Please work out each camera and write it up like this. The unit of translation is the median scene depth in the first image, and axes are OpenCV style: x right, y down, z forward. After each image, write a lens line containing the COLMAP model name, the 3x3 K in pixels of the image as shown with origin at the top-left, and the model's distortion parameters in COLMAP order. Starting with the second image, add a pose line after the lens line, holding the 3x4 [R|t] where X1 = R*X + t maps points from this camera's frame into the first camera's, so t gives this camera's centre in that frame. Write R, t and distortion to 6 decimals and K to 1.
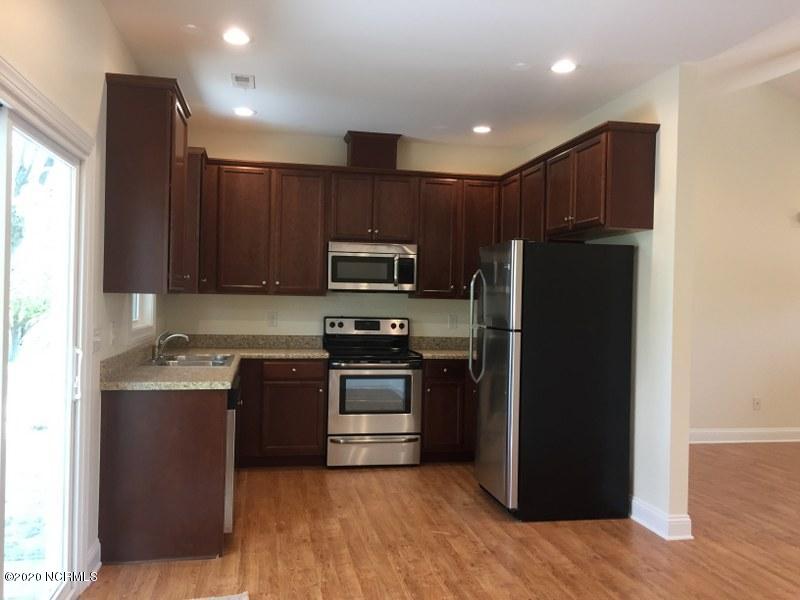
lens RADIAL K [[682.5, 0, 400.0], [0, 682.5, 300.0], [0, 0, 1]] dist [0.073893, -0.107976]
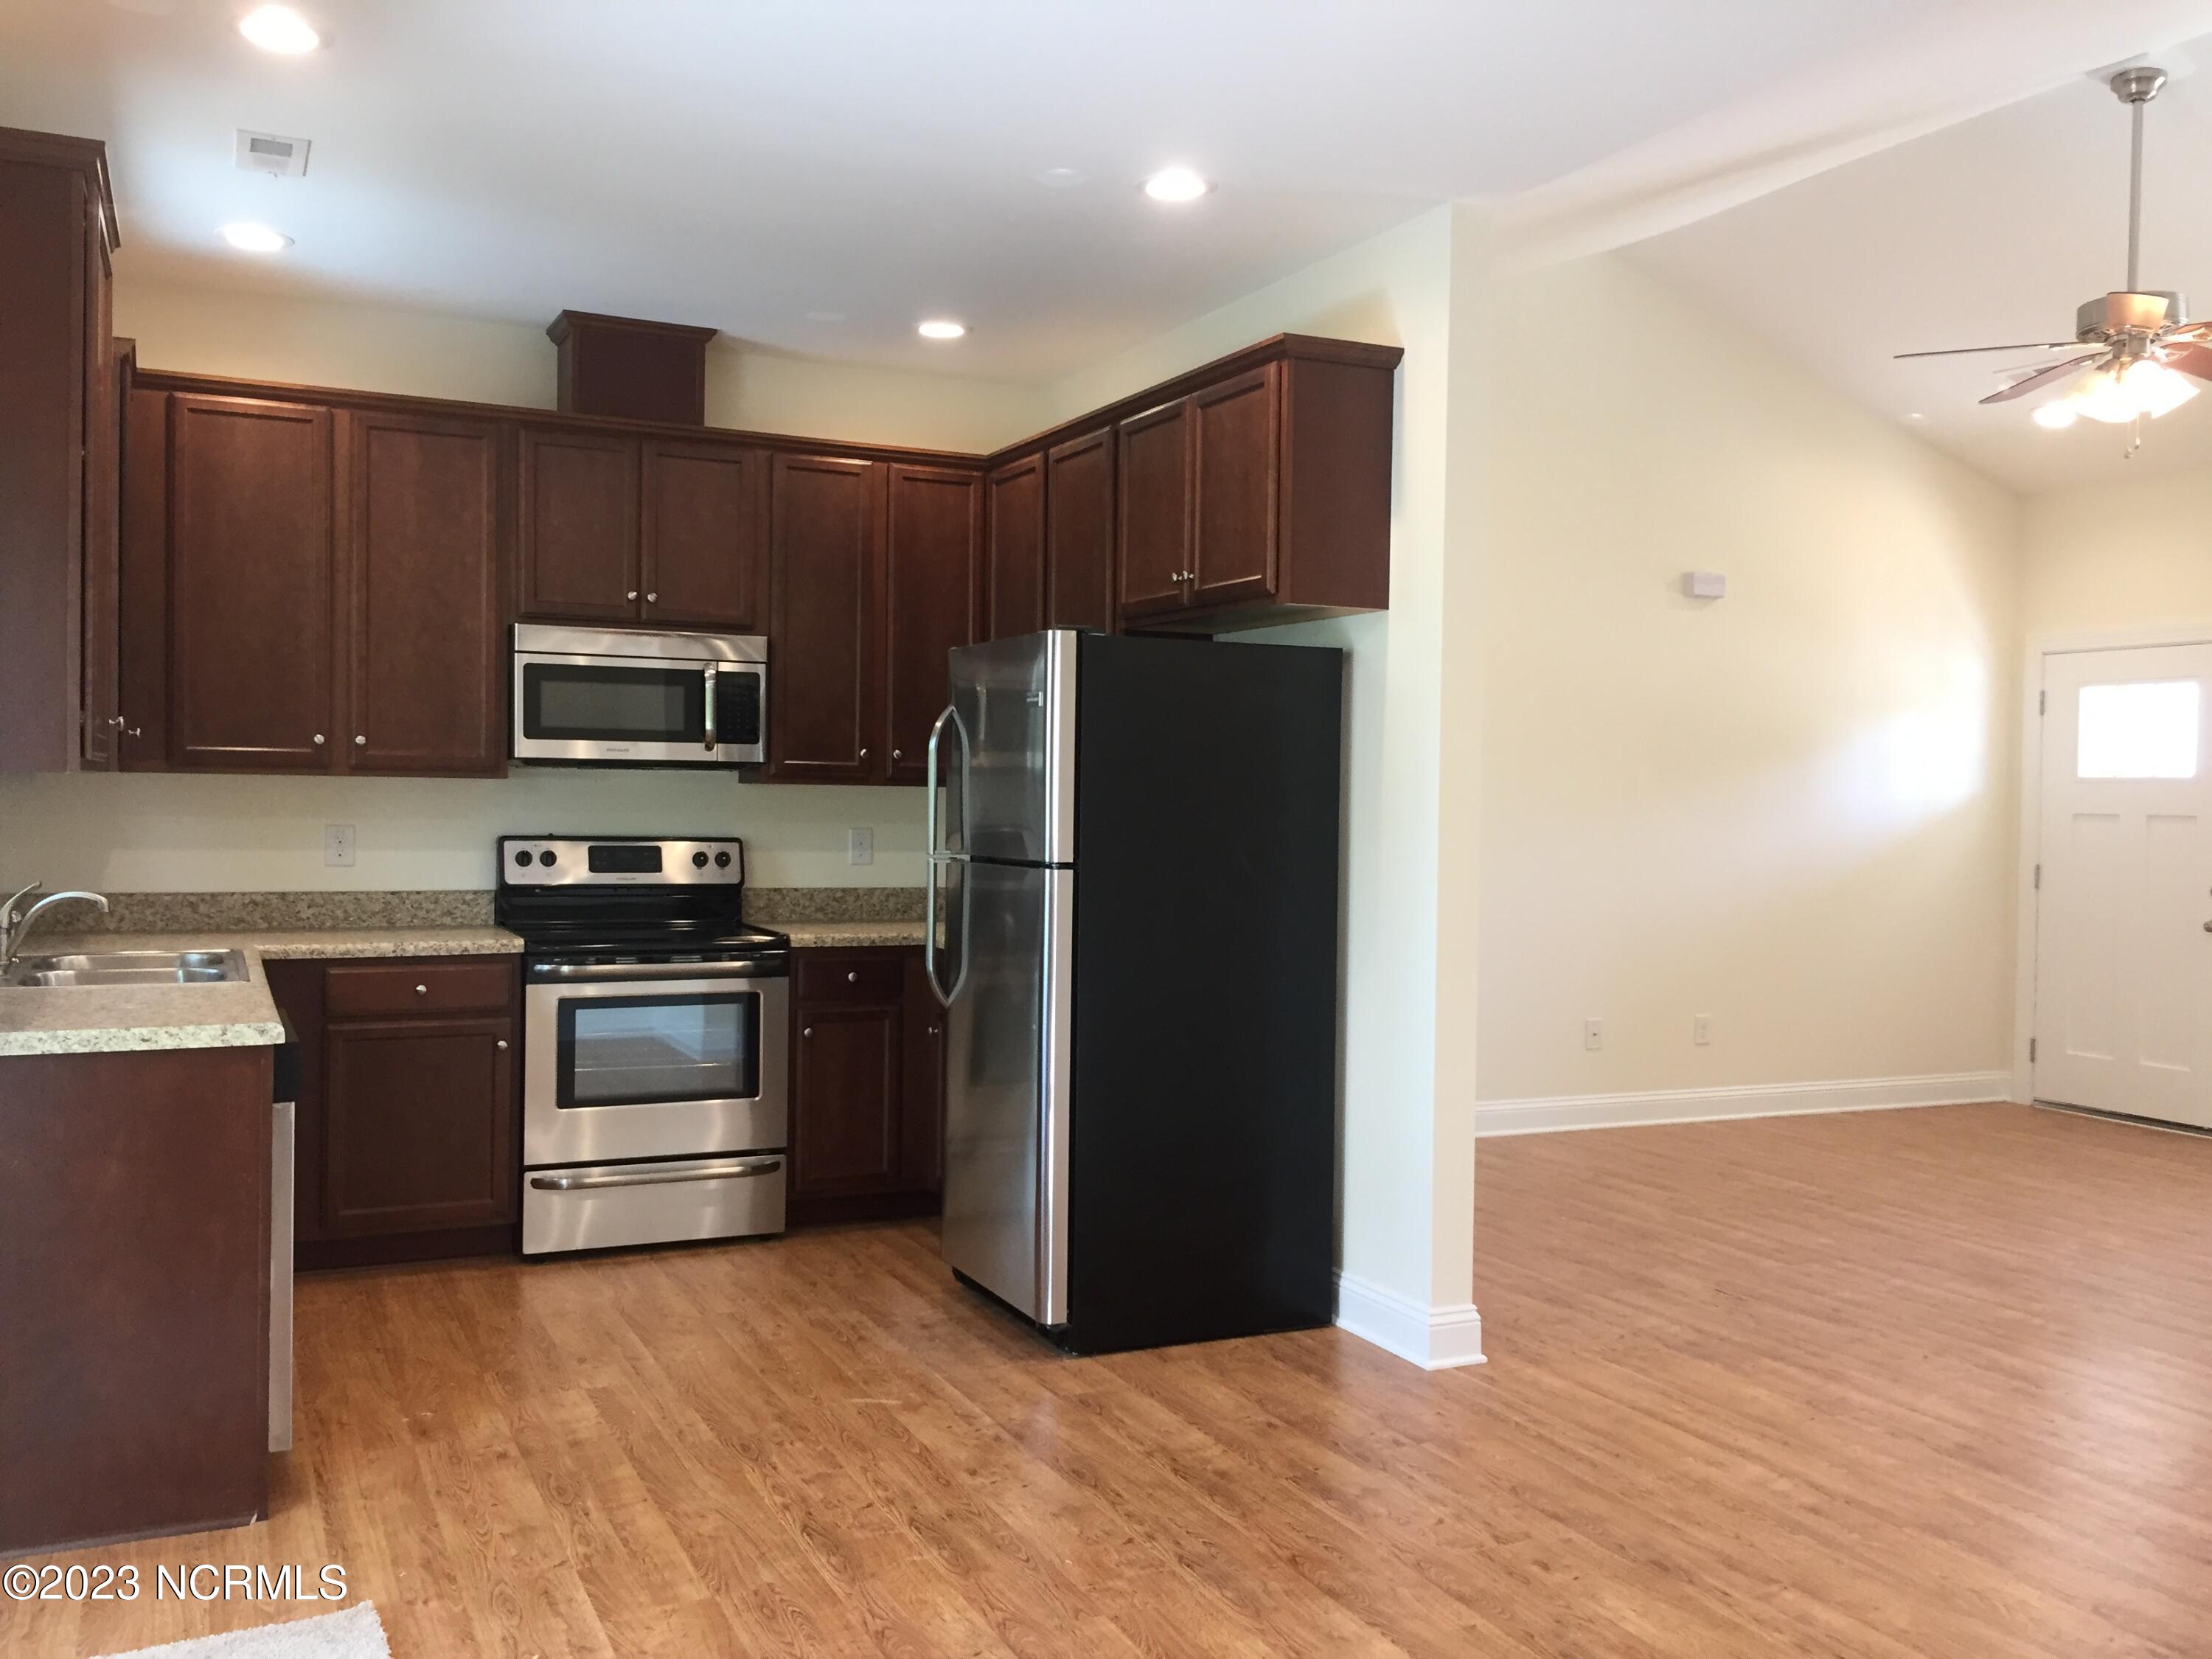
lens RADIAL K [[1887.2, 0, 1106.0], [0, 1887.2, 829.5], [0, 0, 1]] dist [0.073893, -0.107976]
pose [[0.969170, -0.010155, 0.246183, -0.064029], [0.004813, 0.999740, 0.022293, 0.000735], [-0.246346, -0.020421, 0.968967, -0.034890]]
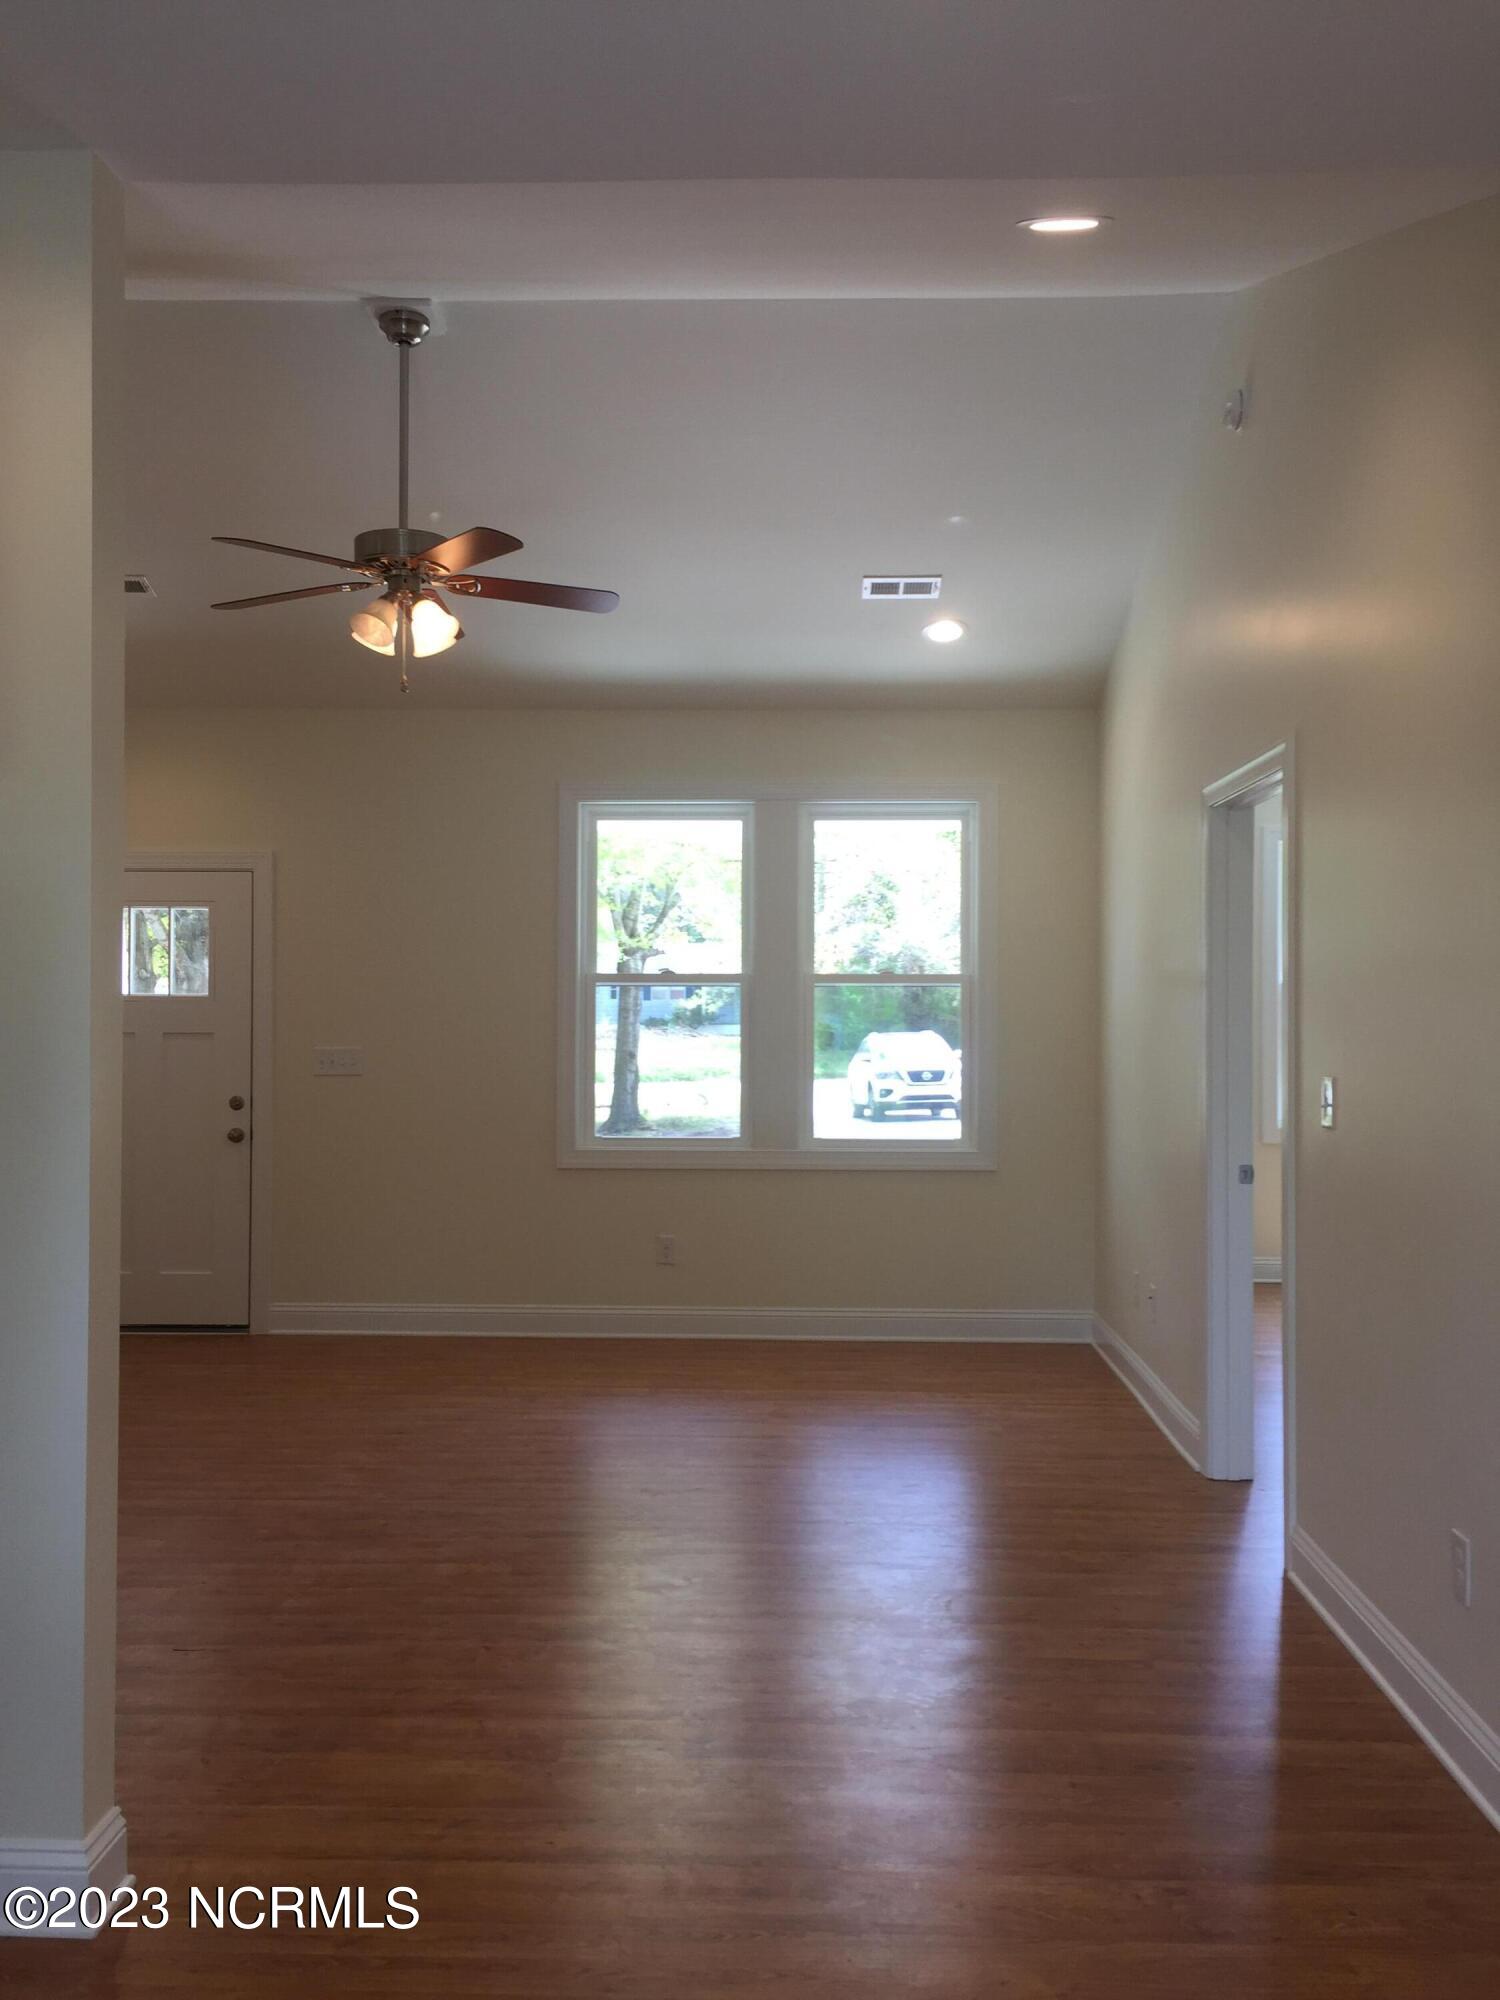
lens RADIAL K [[1706.3, 0, 777.9], [0, 1706.3, 1003.3], [0, 0, 1]] dist [0.073893, -0.107976]
pose [[0.235029, -0.014071, 0.971887, -0.167993], [0.006006, 0.999897, 0.013025, -0.016325], [-0.971970, 0.002776, 0.235089, 0.510509]]
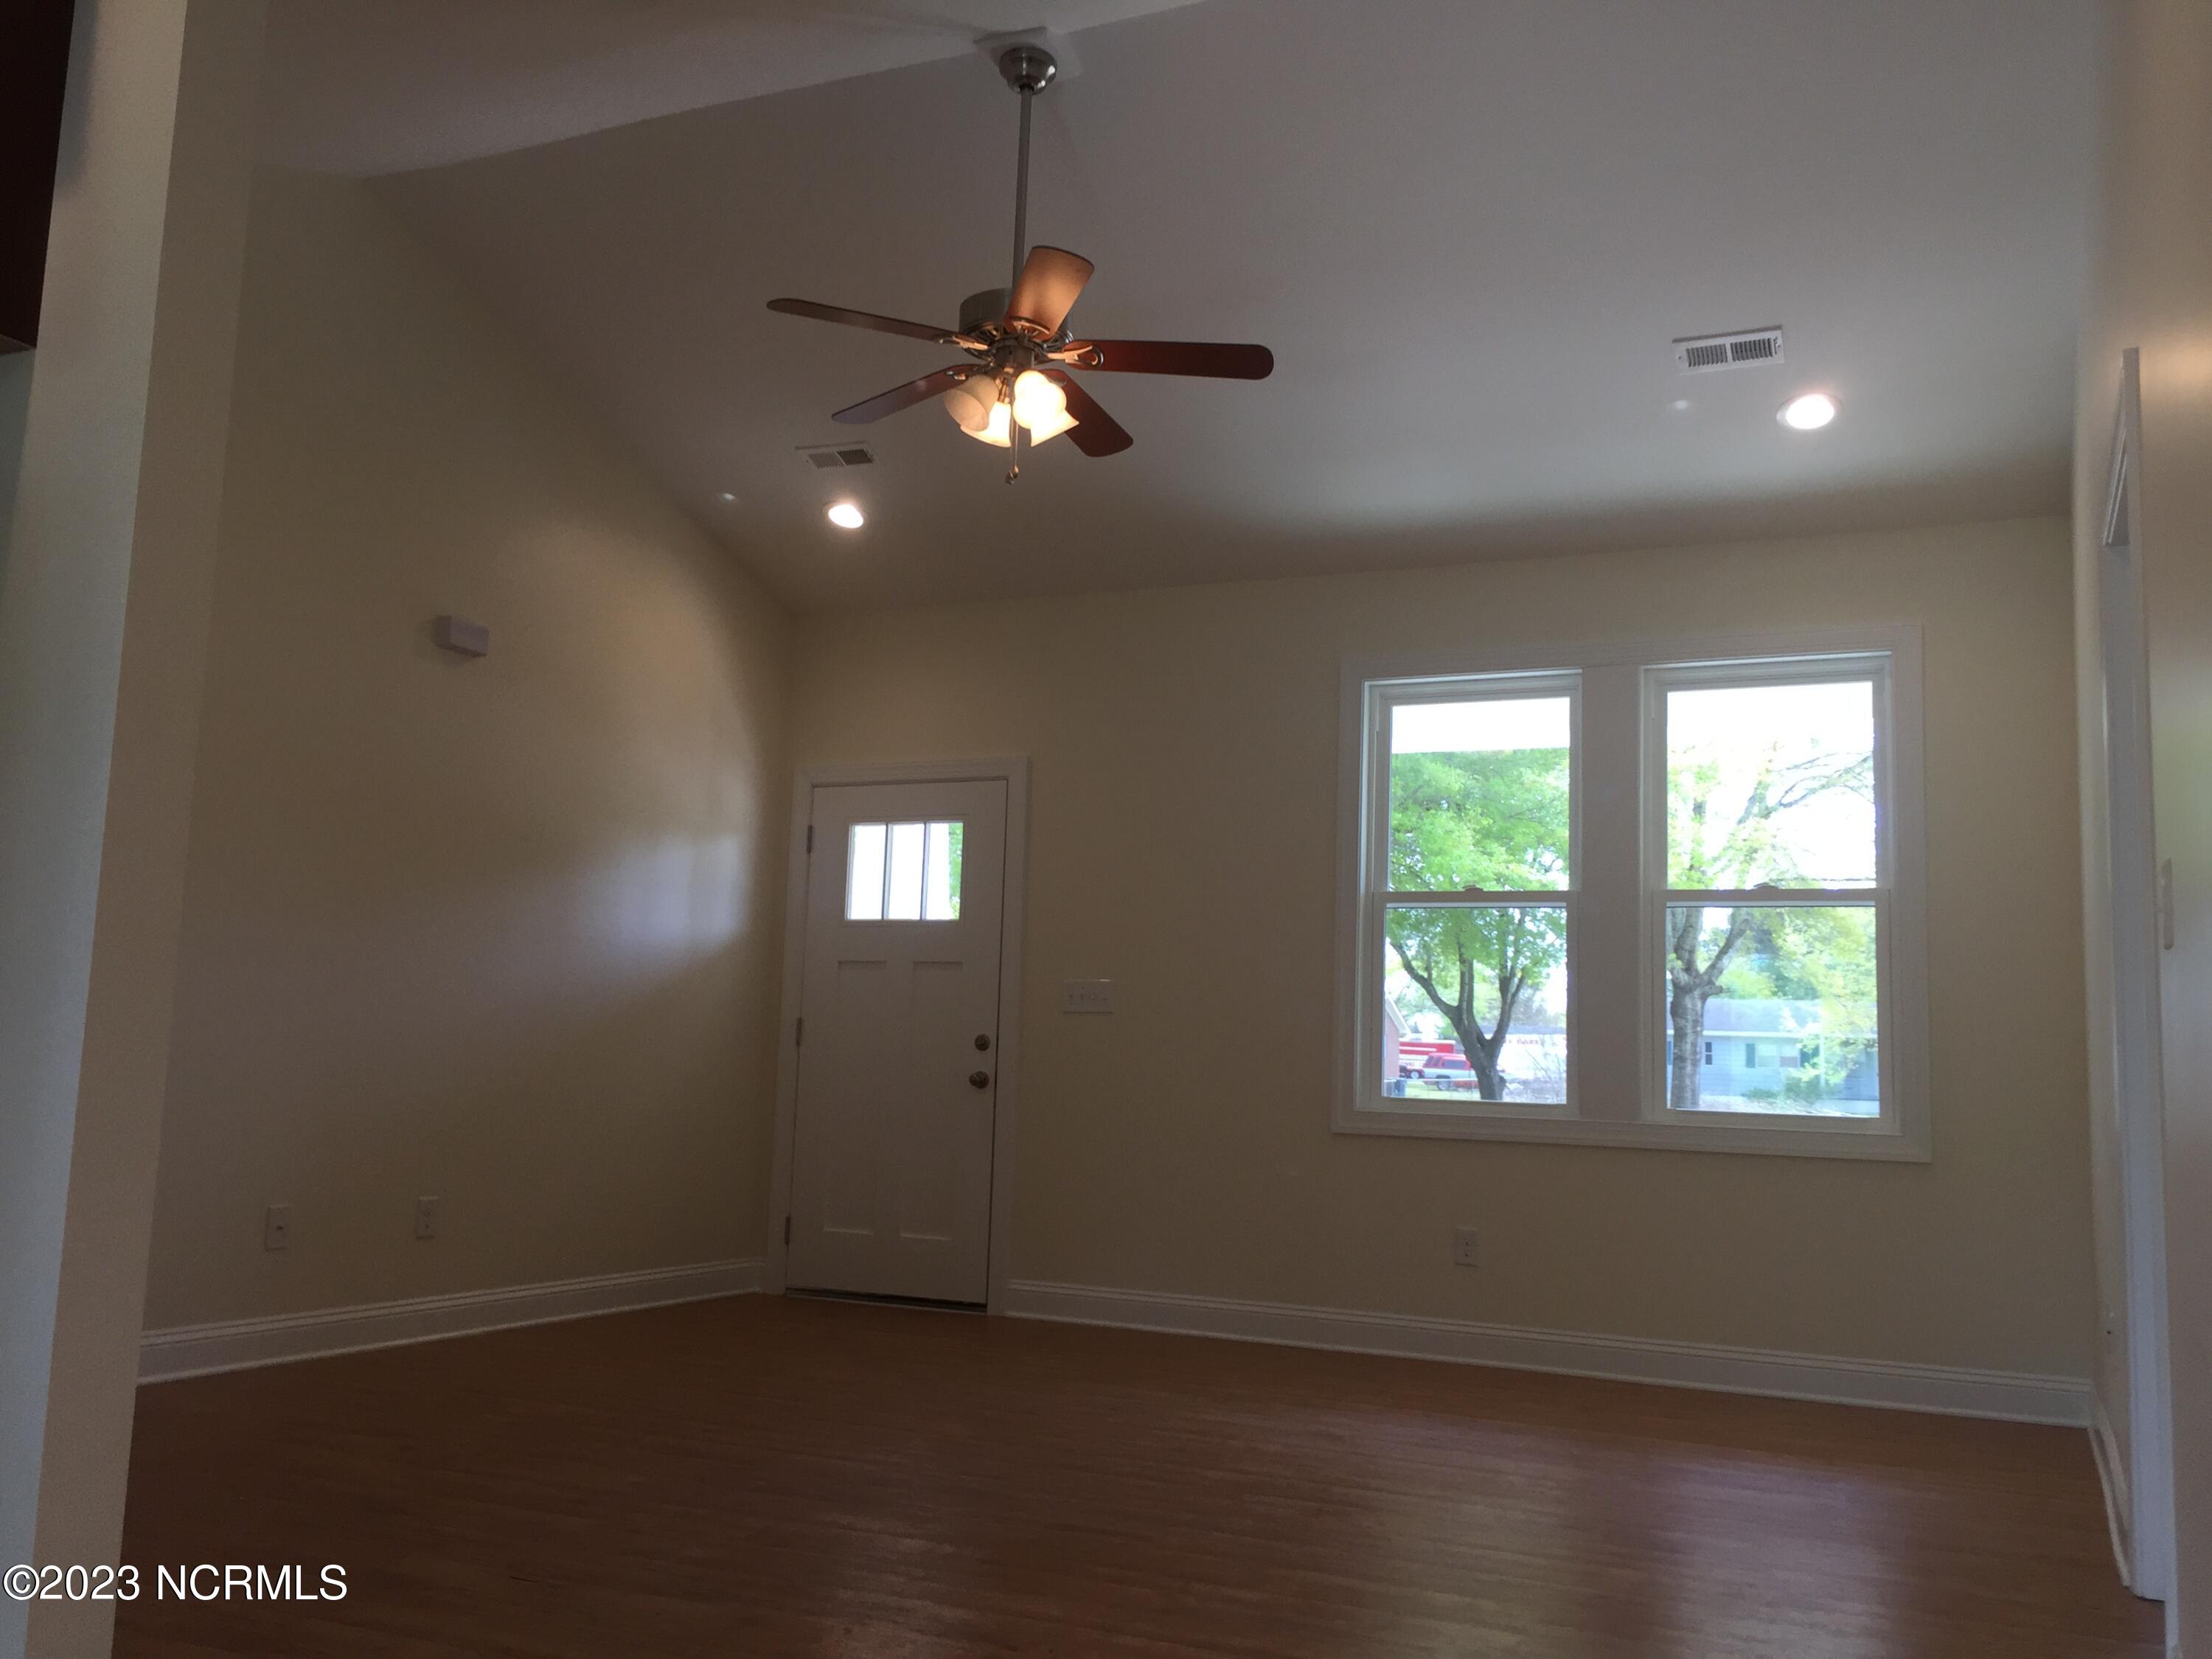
lens RADIAL K [[1913.5, 0, 1106.0], [0, 1913.5, 829.5], [0, 0, 1]] dist [0.056580, -0.092411]
pose [[0.594942, 0.096313, 0.797978, 0.089789], [-0.017633, 0.994120, -0.106841, 0.096713], [-0.803575, 0.049493, 0.593142, 0.349775]]
